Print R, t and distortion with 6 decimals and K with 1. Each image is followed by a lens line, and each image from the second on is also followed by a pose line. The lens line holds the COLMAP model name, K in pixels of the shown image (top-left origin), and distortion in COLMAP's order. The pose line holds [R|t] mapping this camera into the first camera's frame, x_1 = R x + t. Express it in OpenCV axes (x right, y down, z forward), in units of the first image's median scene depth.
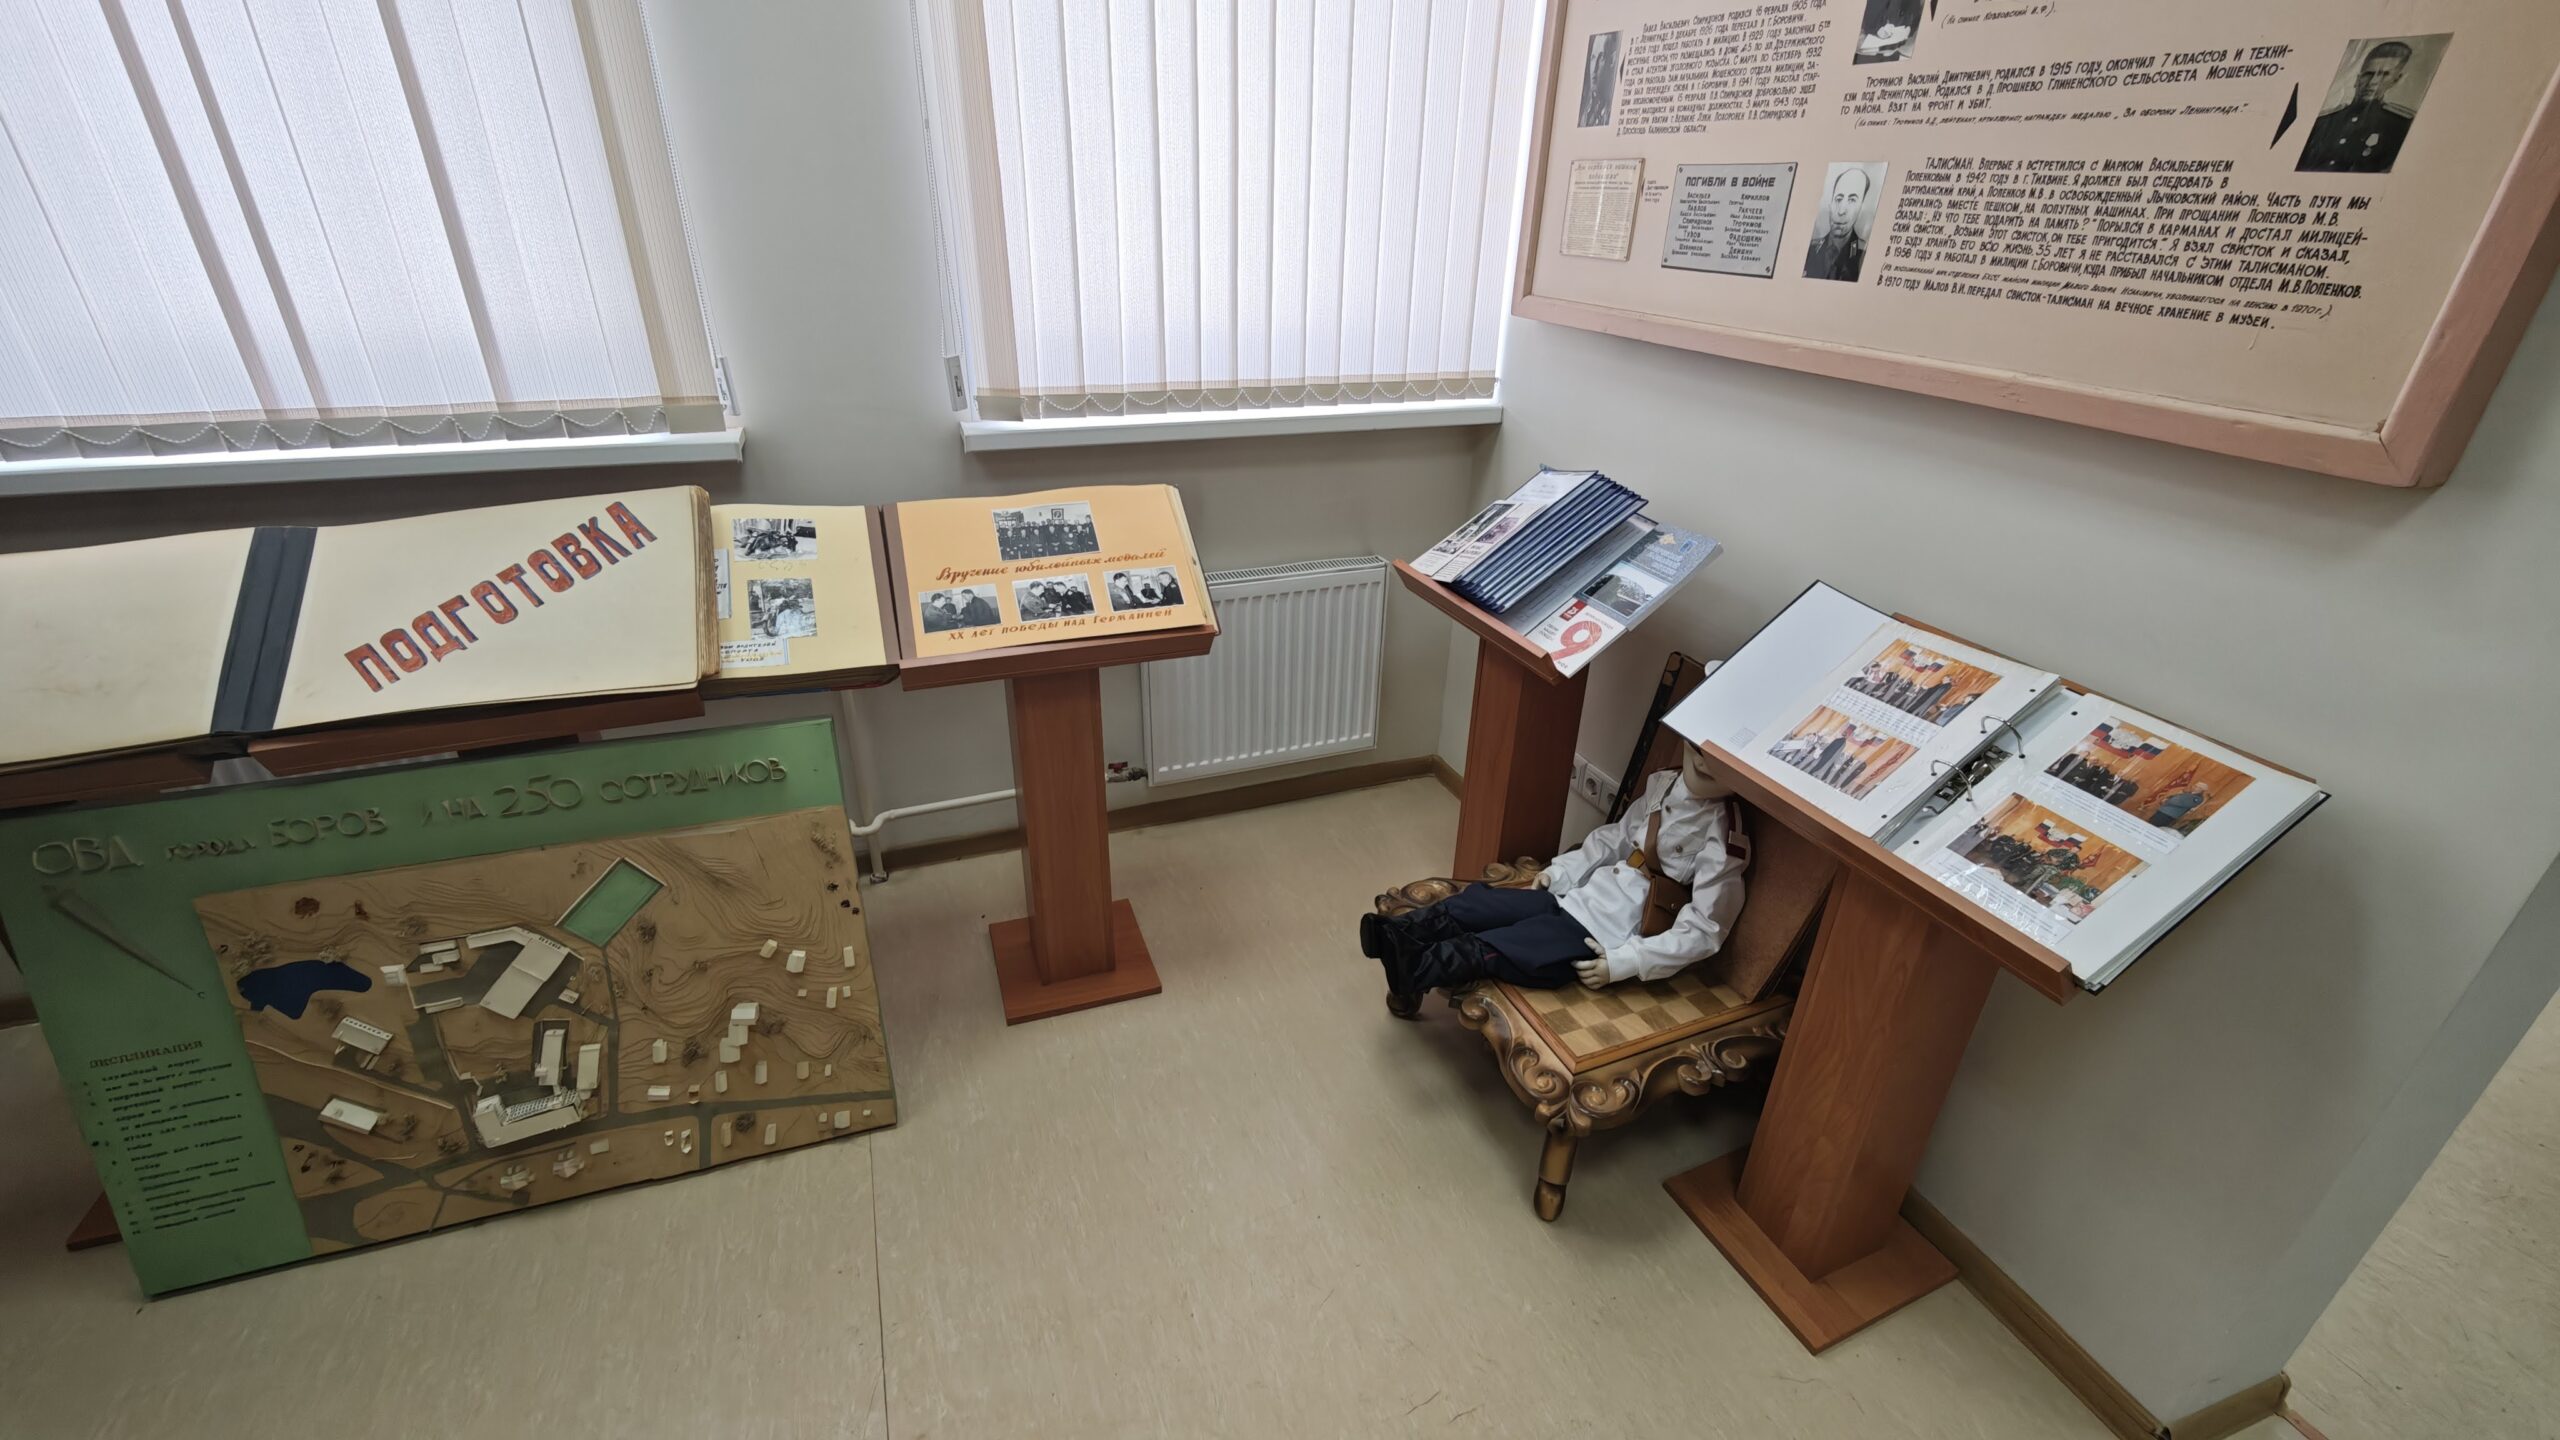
lens RADIAL K [[1061.4, 0, 1289.2], [0, 1061.4, 716.7], [0, 0, 1]] dist [-0.001894, 0.000788]
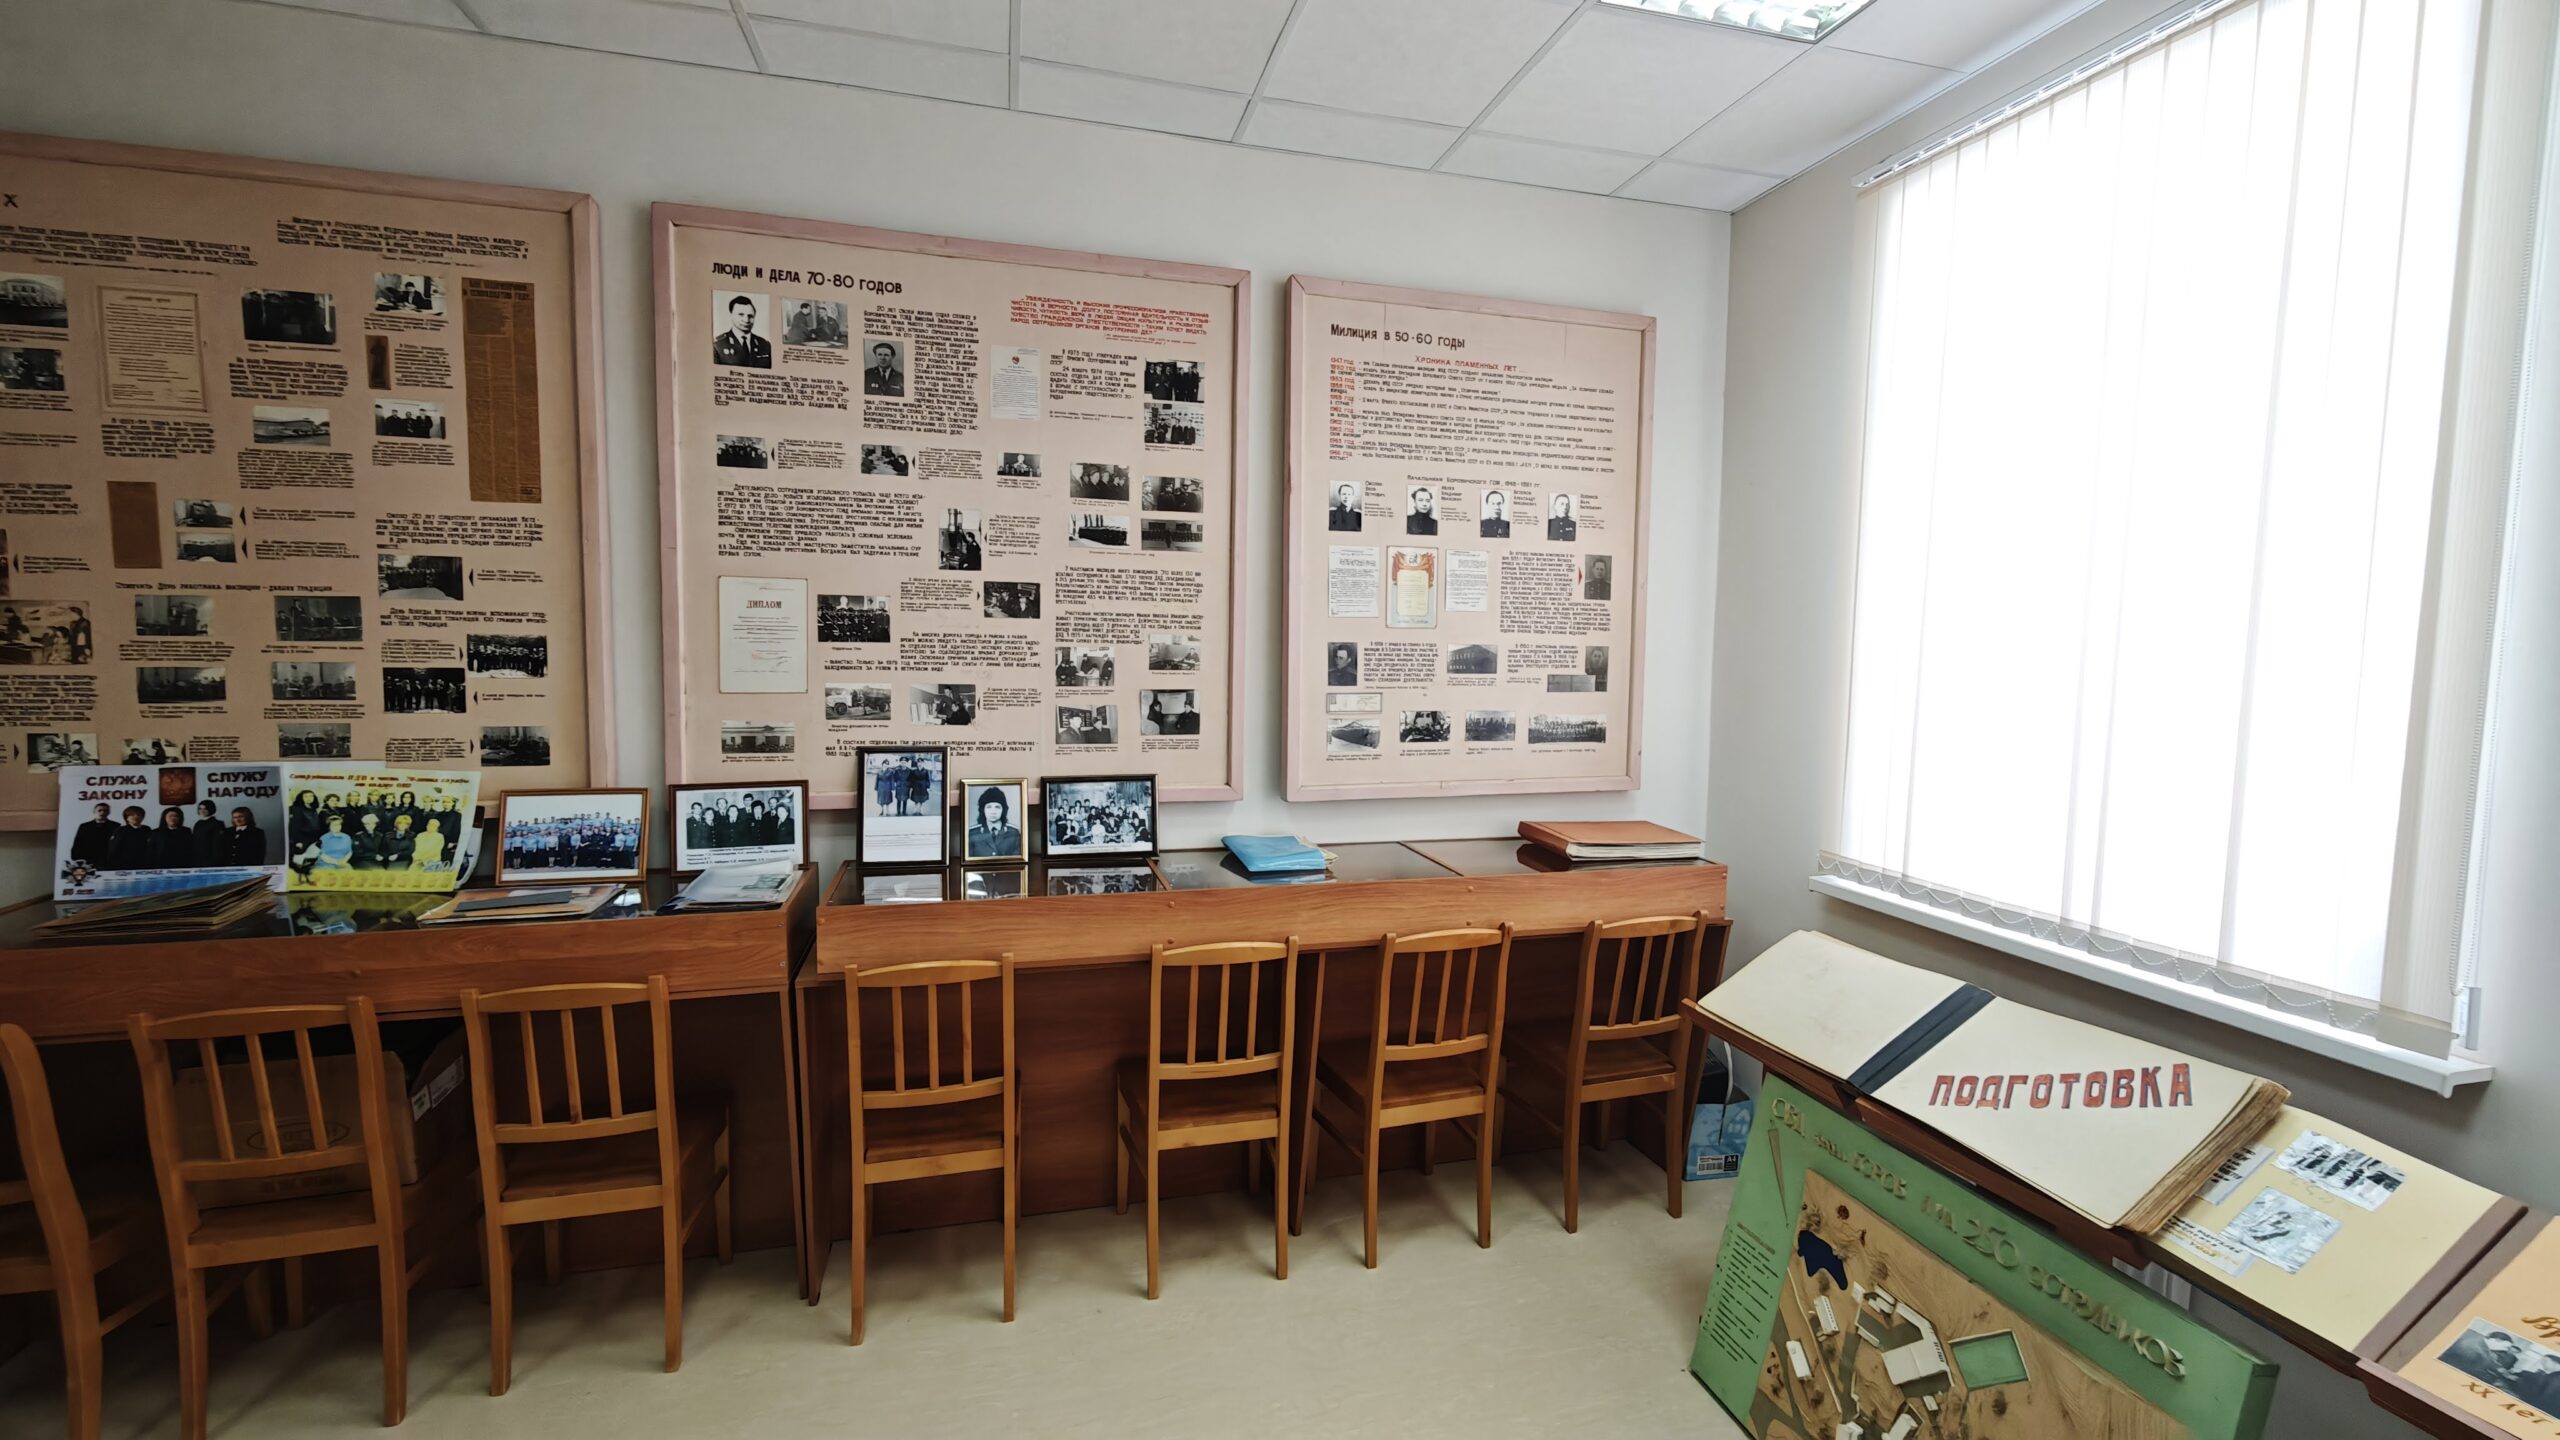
lens RADIAL K [[1061.4, 0, 1289.2], [0, 1061.4, 716.7], [0, 0, 1]] dist [-0.001894, 0.000788]
pose [[-0.101494, 0.045074, -0.993815, 0.542147], [-0.467002, 0.879906, 0.087601, -0.182421], [0.878412, 0.473005, -0.068256, 0.088845]]
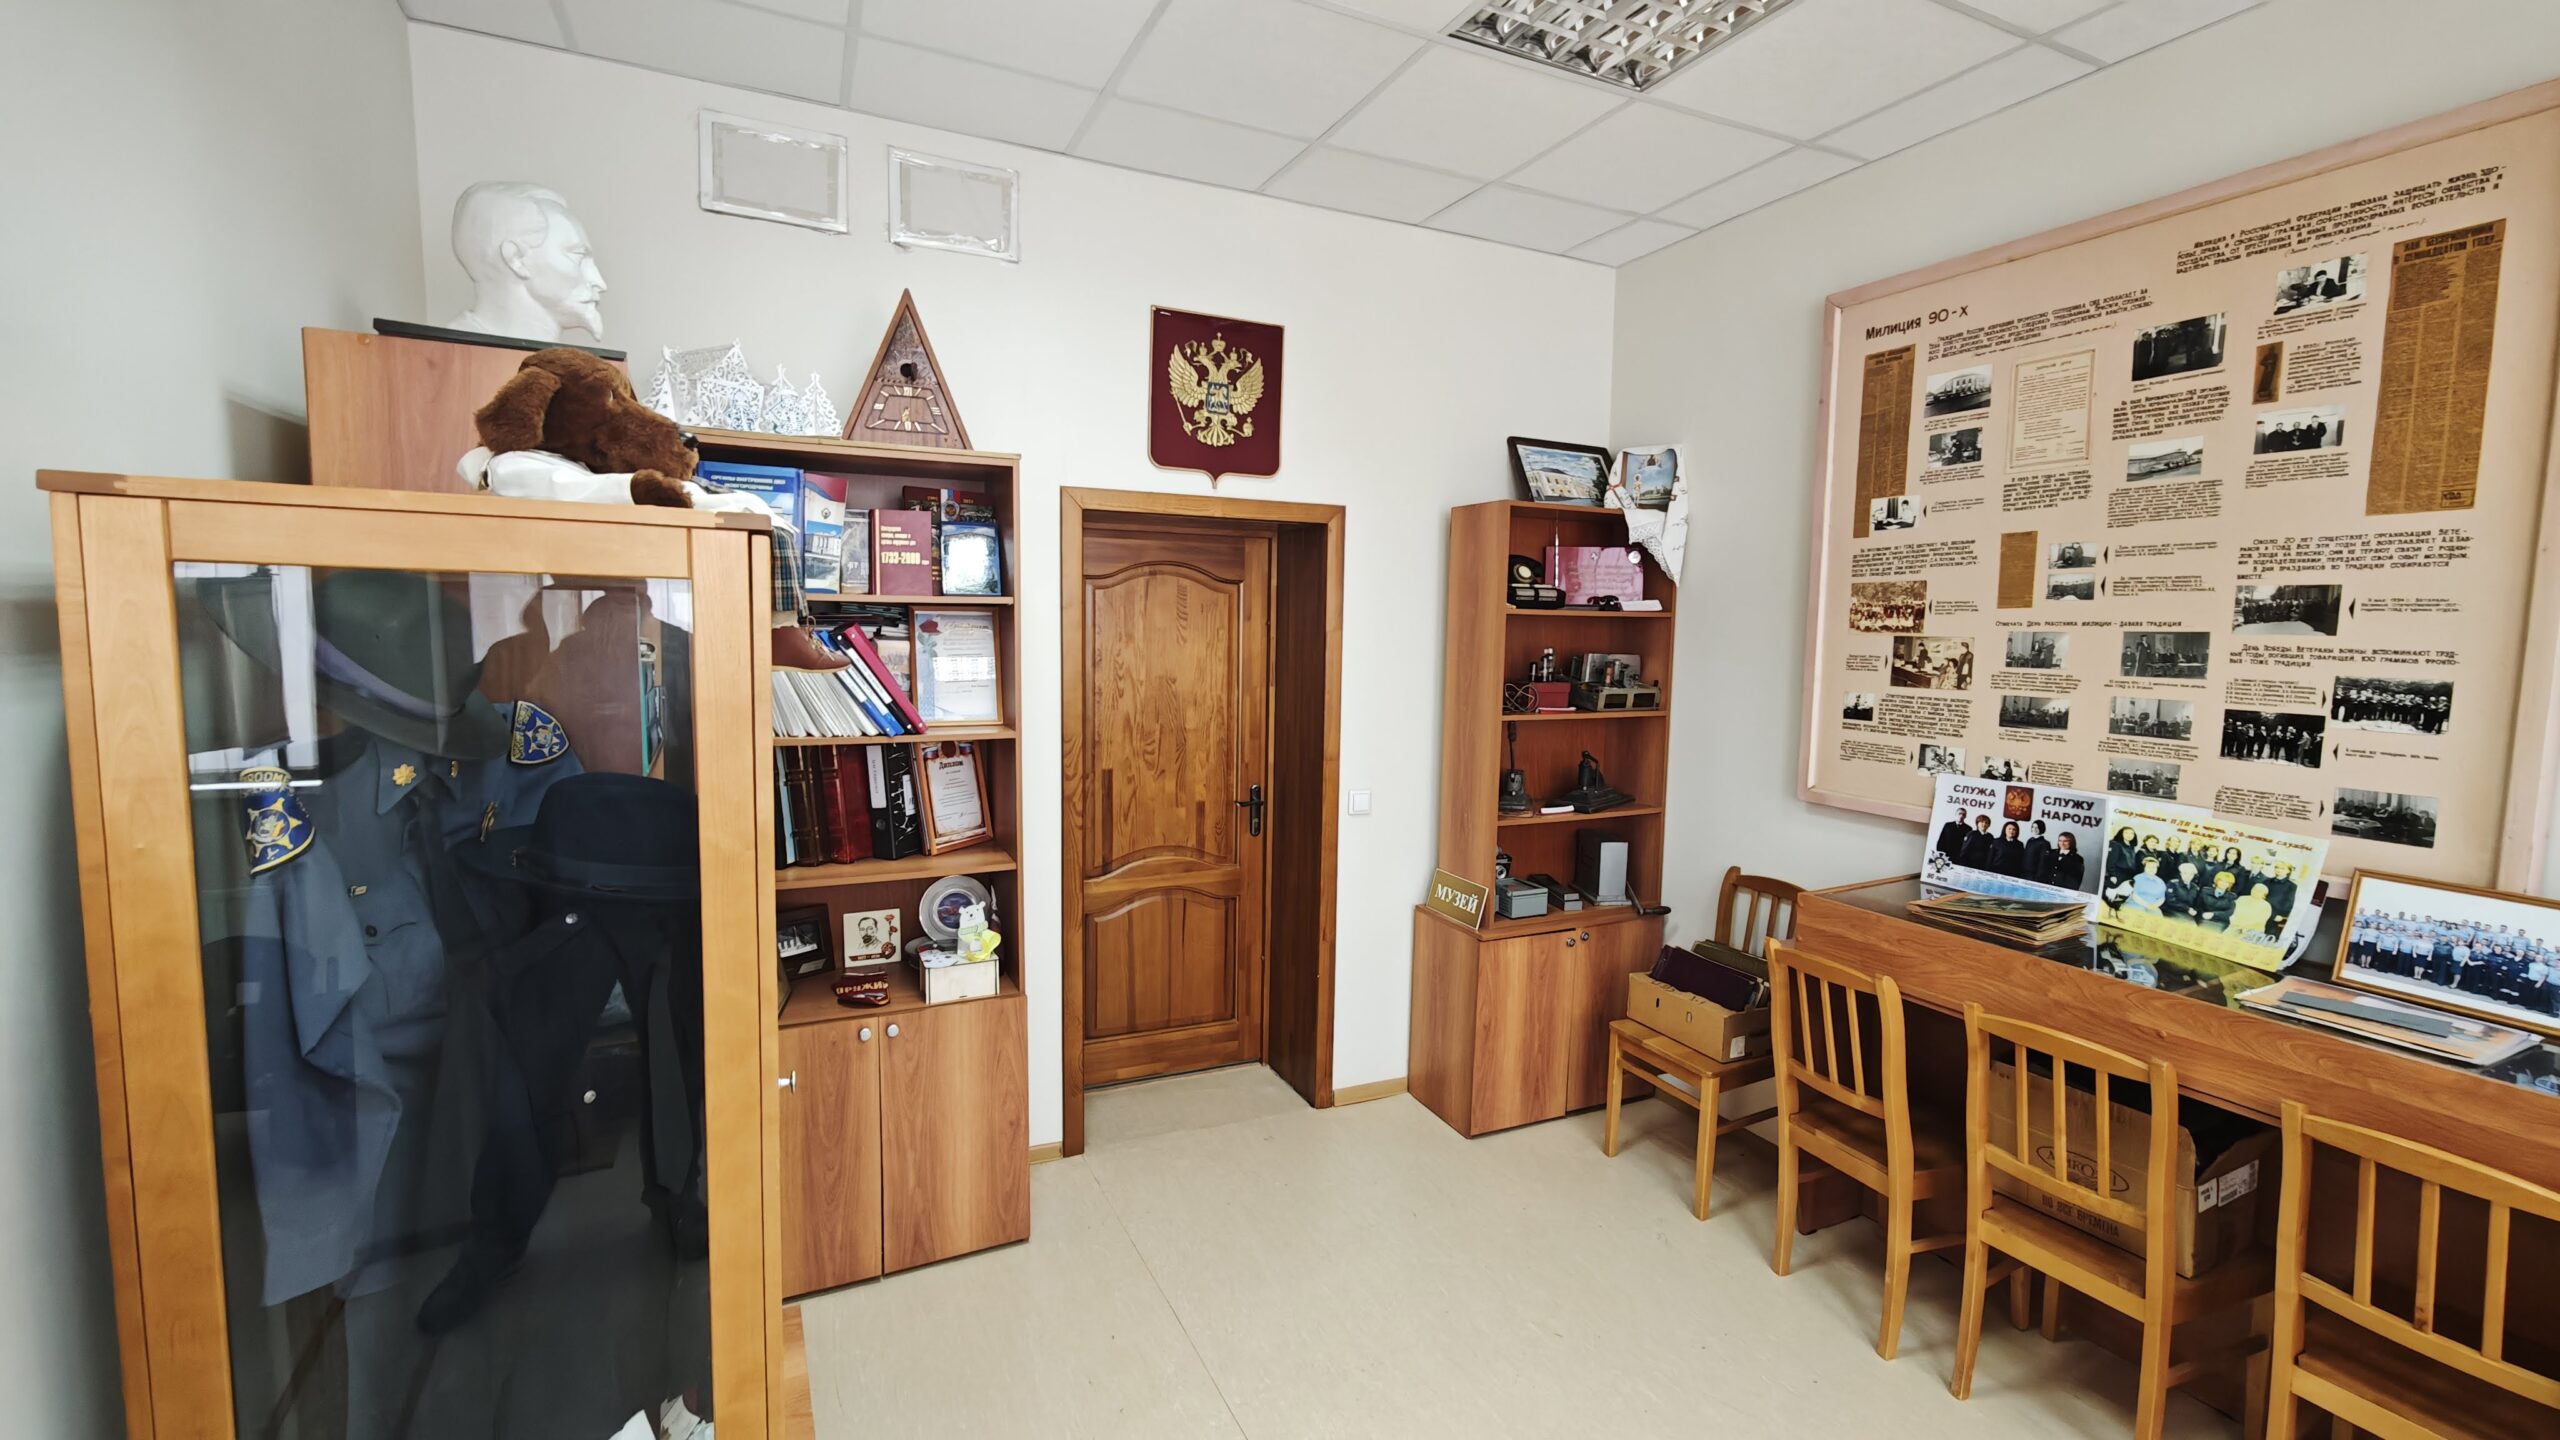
lens RADIAL K [[1061.4, 0, 1289.2], [0, 1061.4, 716.7], [0, 0, 1]] dist [-0.001894, 0.000788]
pose [[-0.995472, -0.038065, -0.087098, 0.514414], [-0.078417, 0.846737, 0.526200, -0.143750], [0.053719, 0.530648, -0.845889, -0.036341]]
